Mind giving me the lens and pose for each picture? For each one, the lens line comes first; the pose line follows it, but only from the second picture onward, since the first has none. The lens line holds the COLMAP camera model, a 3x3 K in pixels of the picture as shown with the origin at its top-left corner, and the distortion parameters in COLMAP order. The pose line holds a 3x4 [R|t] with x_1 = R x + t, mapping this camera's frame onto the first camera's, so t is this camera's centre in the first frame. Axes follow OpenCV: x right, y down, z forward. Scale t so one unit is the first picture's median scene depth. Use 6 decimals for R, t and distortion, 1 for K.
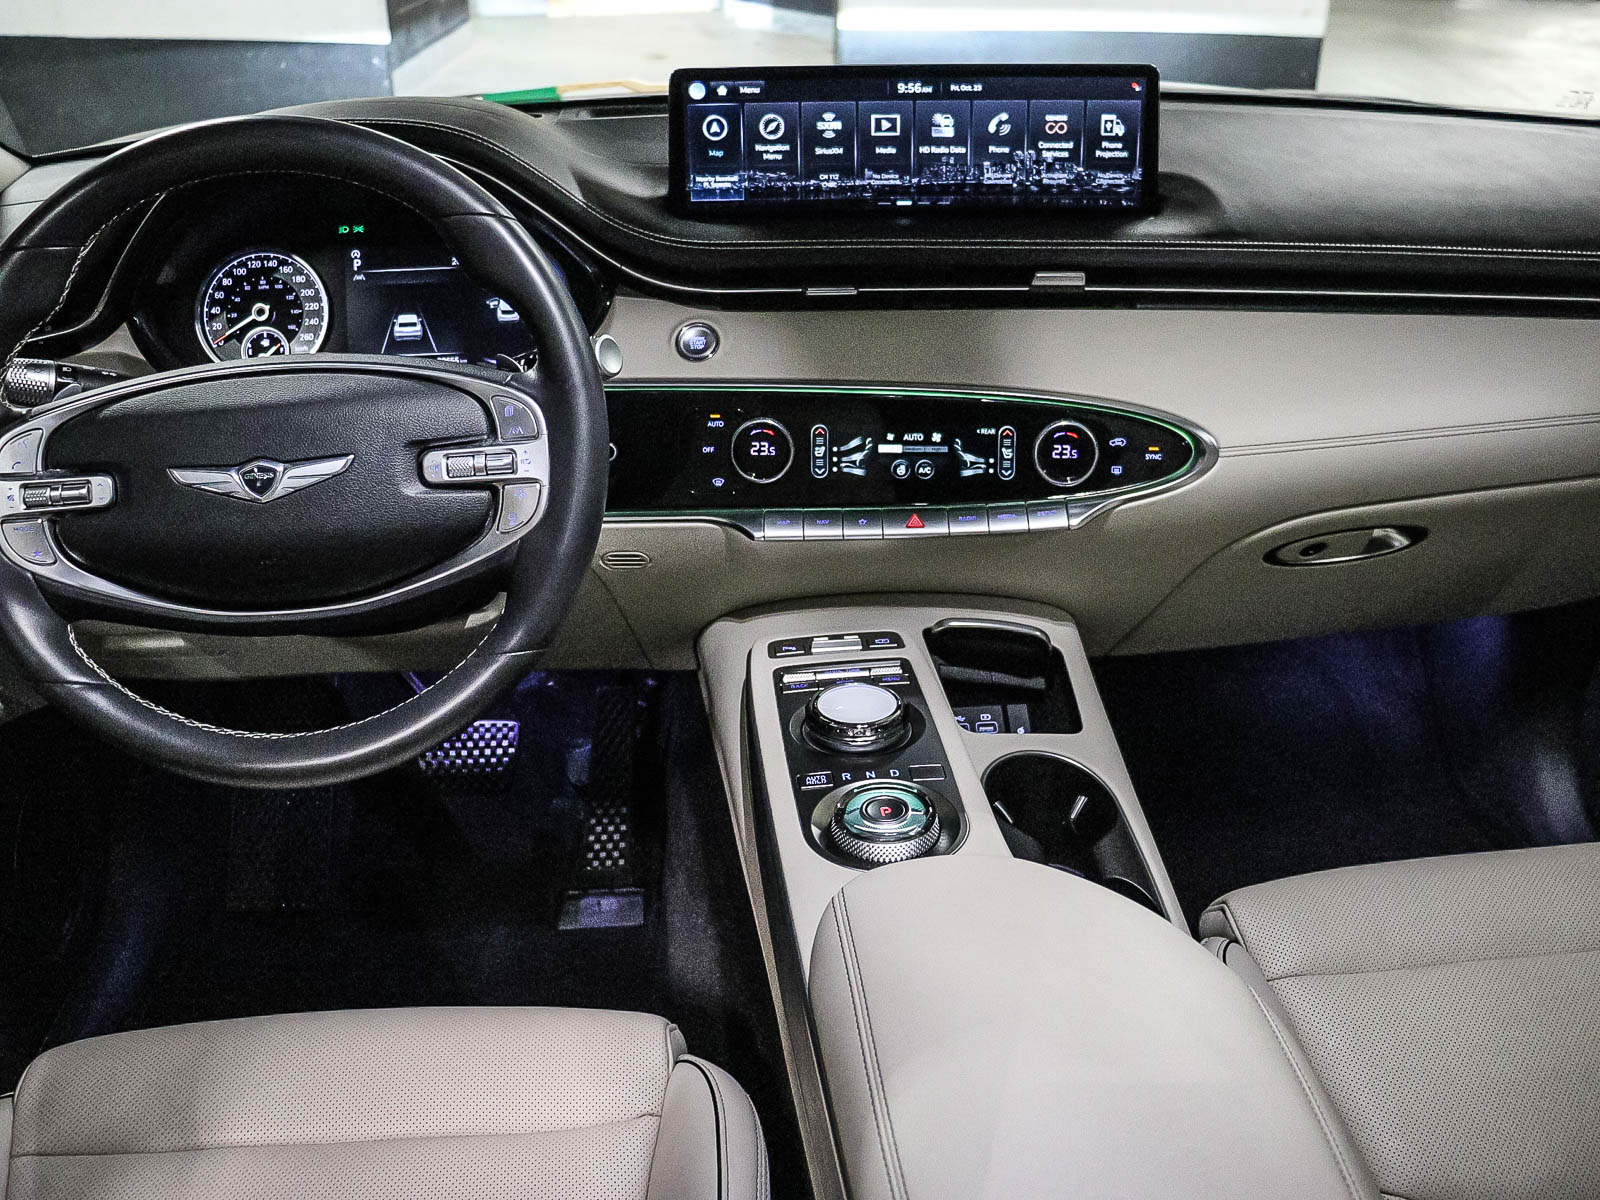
lens RADIAL K [[1477.3, 0, 792.9], [0, 1477.3, 588.0], [0, 0, 1]] dist [-0.124868, 0.000000]
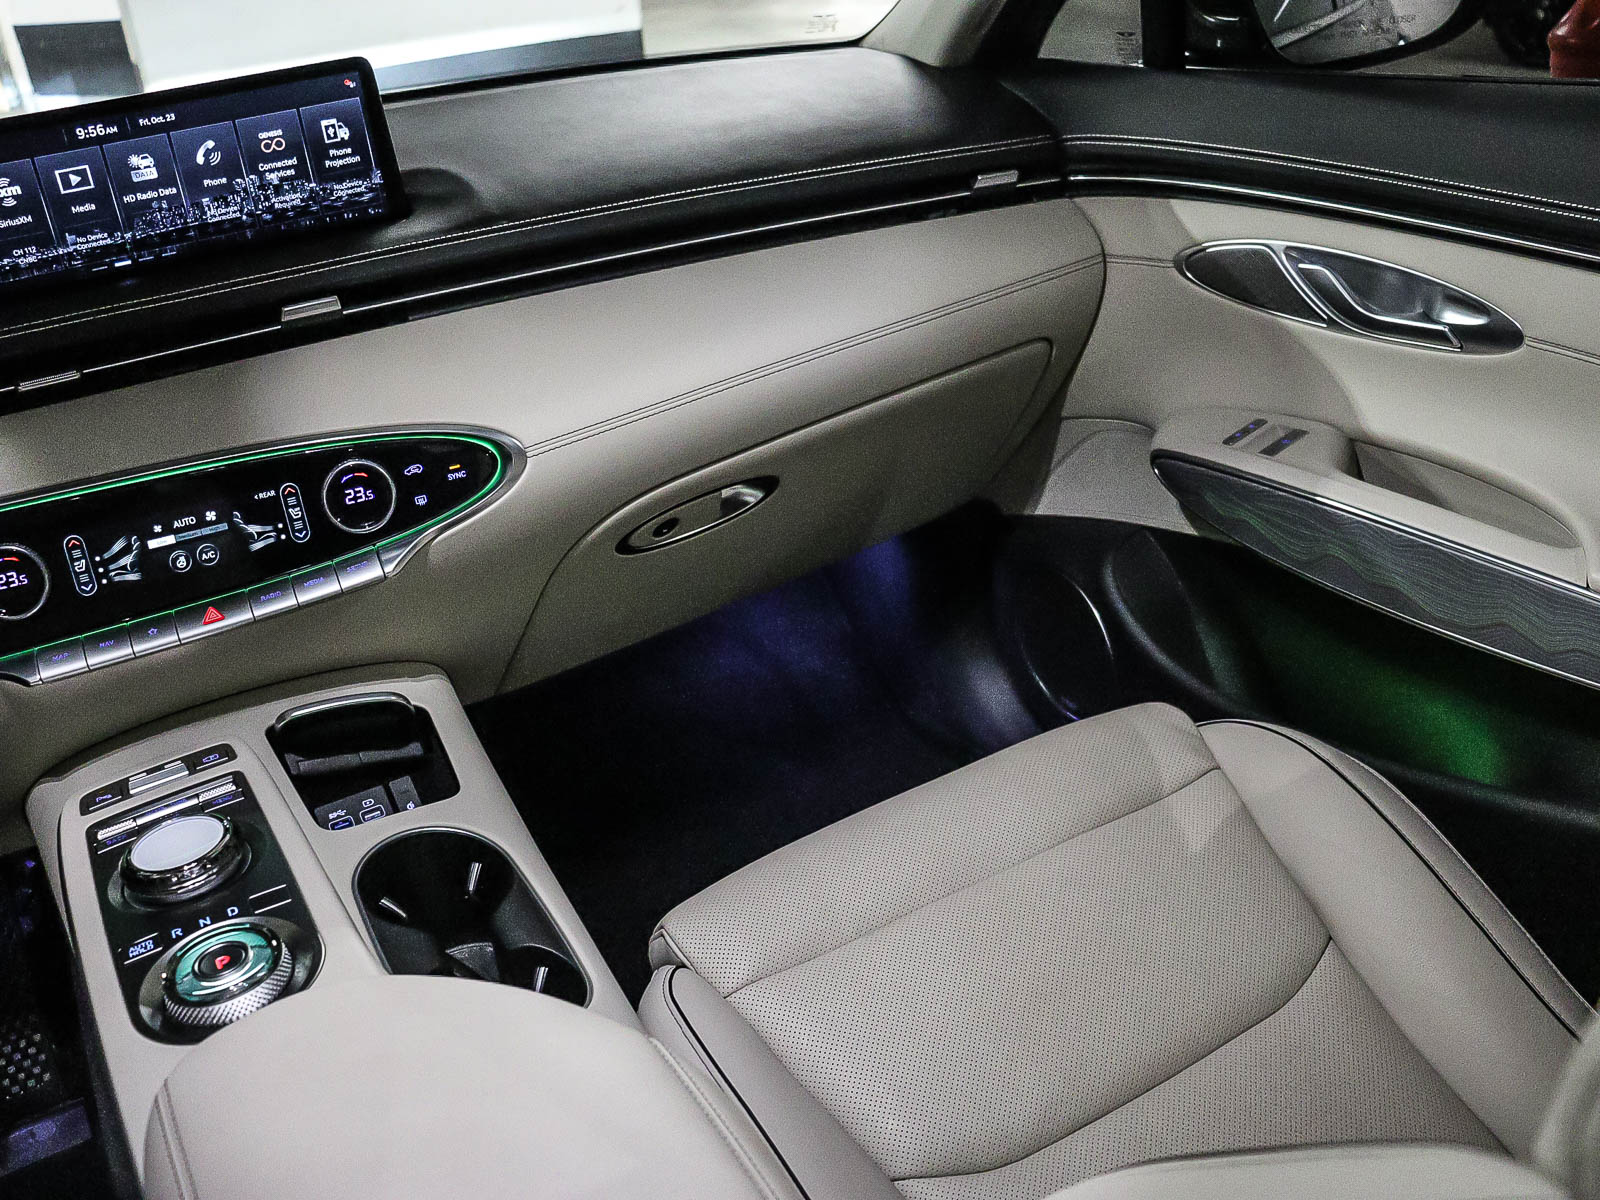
lens RADIAL K [[1477.3, 0, 797.5], [0, 1477.3, 605.5], [0, 0, 1]] dist [-0.124868, 0.000000]
pose [[0.904969, -0.262928, 0.334514, 0.108457], [0.266121, 0.963223, 0.037149, 0.009162], [-0.331979, 0.055403, 0.941658, 0.082212]]
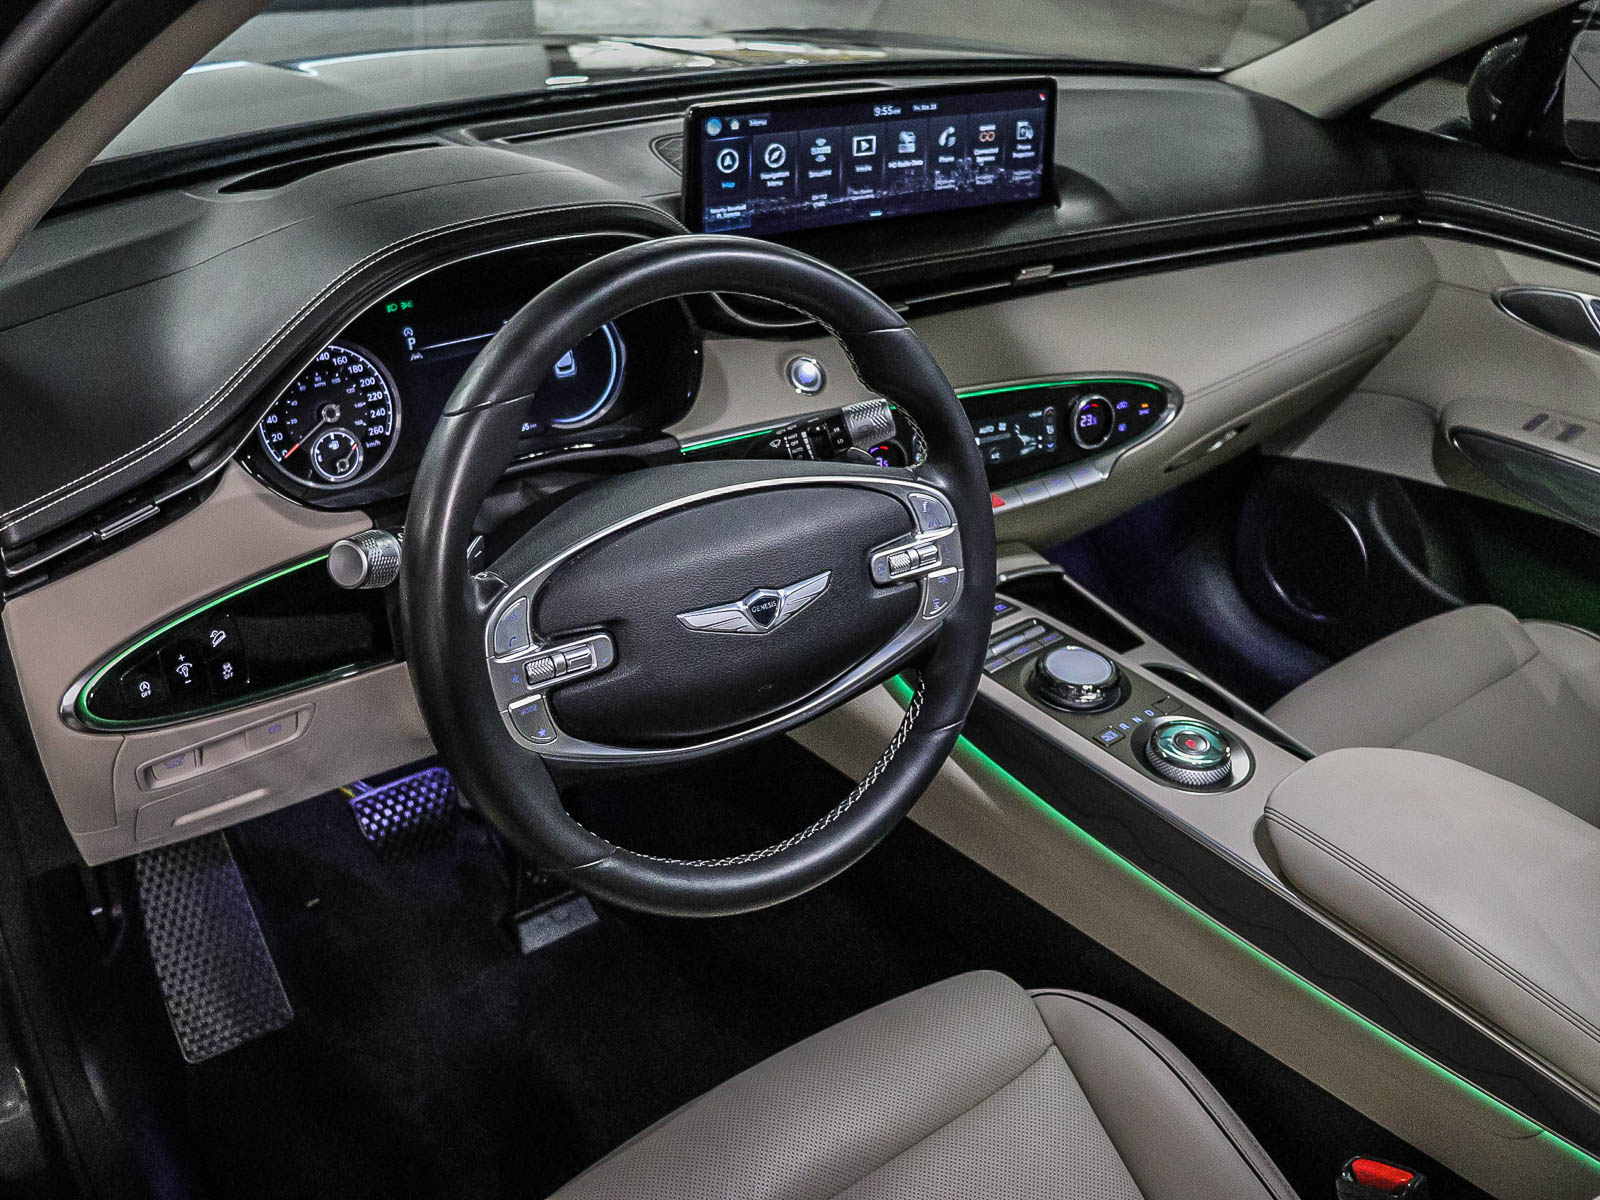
lens RADIAL K [[1477.3, 0, 771.1], [0, 1477.3, 605.2], [0, 0, 1]] dist [-0.124868, 0.000000]
pose [[0.839168, -0.236916, 0.489559, -0.639260], [0.182463, 0.970606, 0.156946, -0.175837], [-0.512351, -0.042378, 0.857730, 0.089264]]
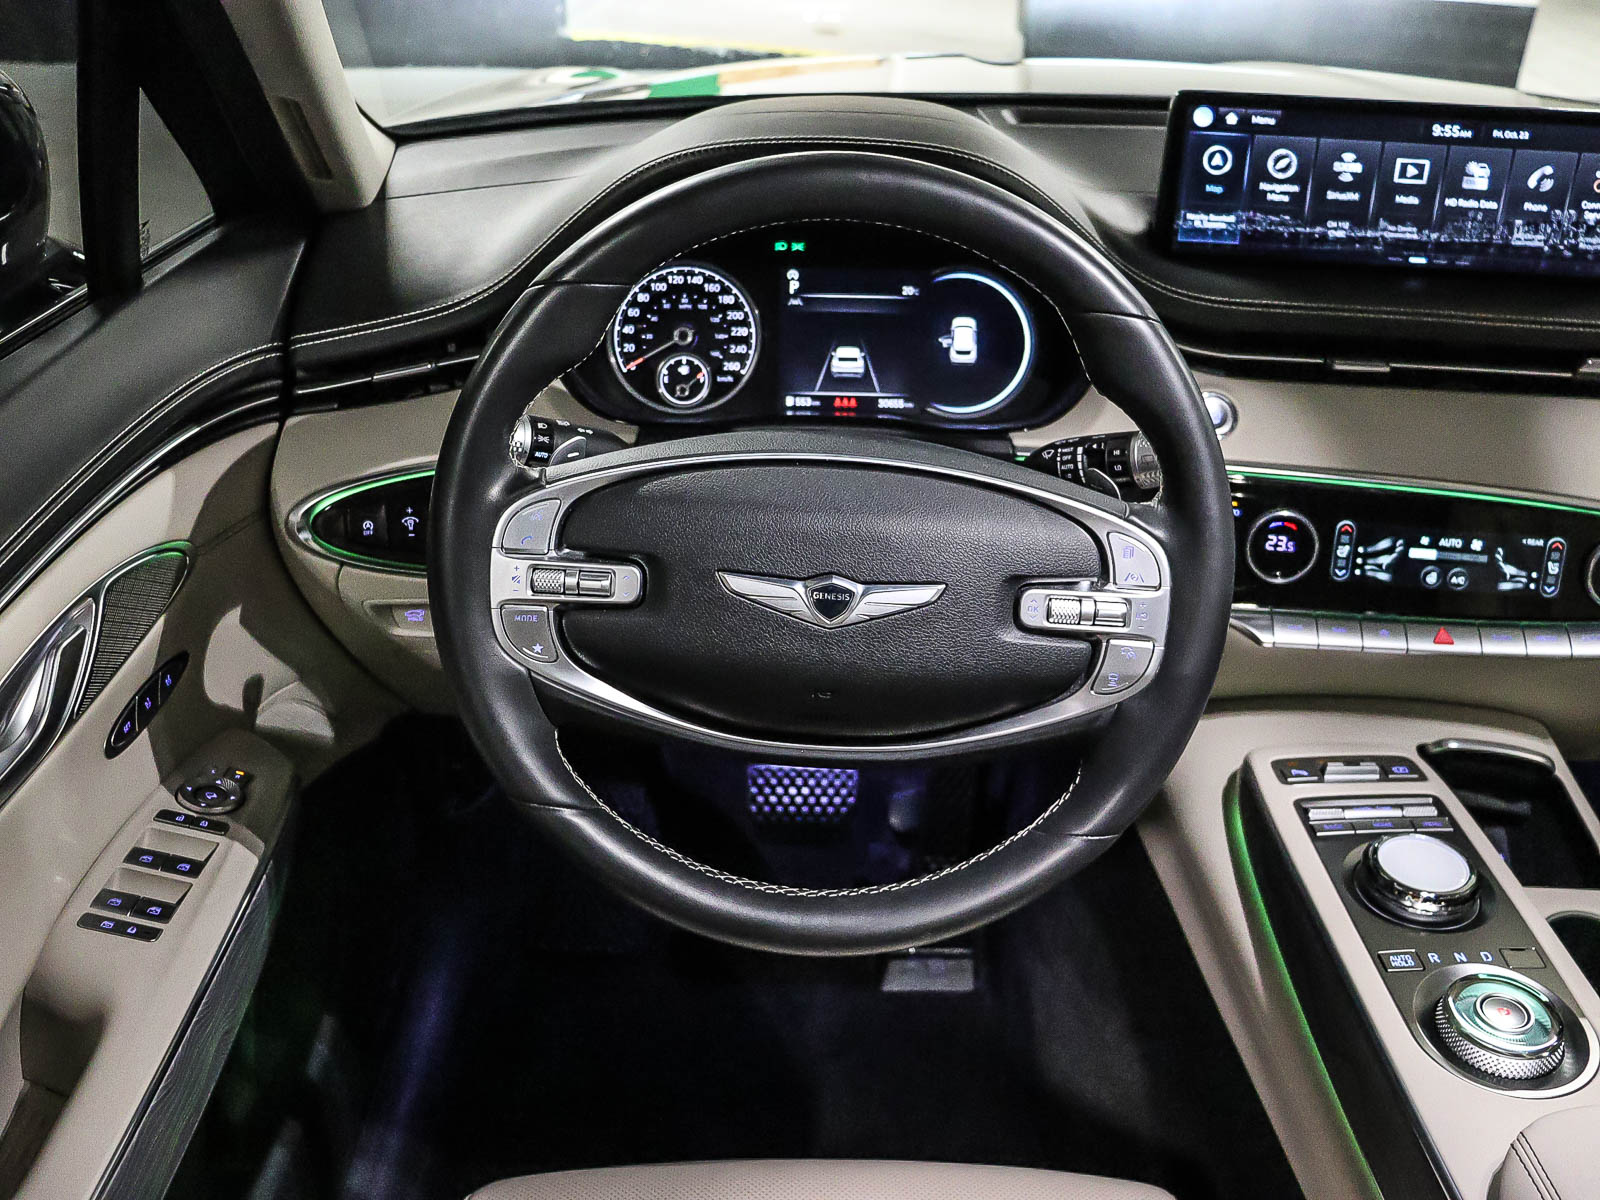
lens RADIAL K [[1477.3, 0, 805.8], [0, 1477.3, 603.8], [0, 0, 1]] dist [-0.124868, 0.000000]
pose [[0.996577, 0.064342, -0.051908, -0.249673], [-0.061316, 0.996436, 0.057927, -0.089556], [0.055450, -0.054546, 0.996970, 0.113072]]
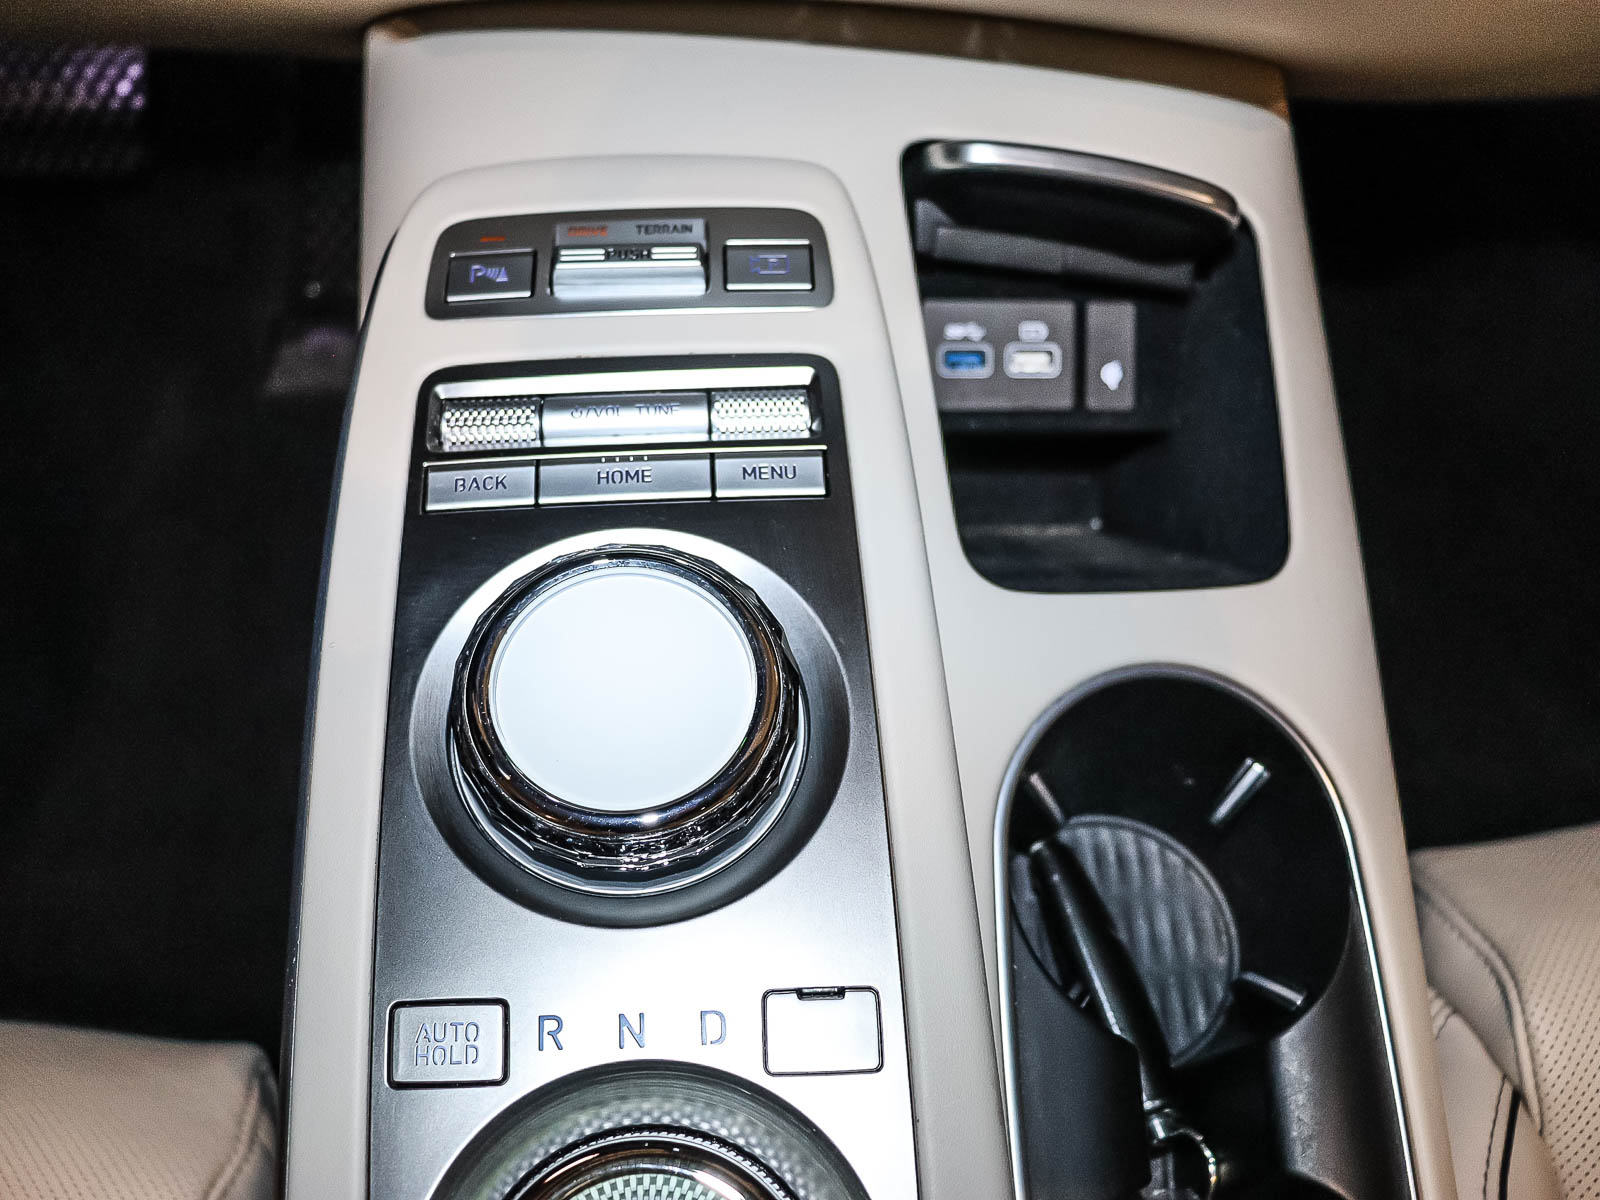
lens RADIAL K [[1477.3, 0, 805.8], [0, 1477.3, 597.4], [0, 0, 1]] dist [-0.124868, 0.000000]
pose [[0.997097, 0.061602, 0.044747, 0.056730], [-0.076130, 0.798072, 0.597734, -0.100114], [0.001110, -0.599405, 0.800445, 0.664983]]
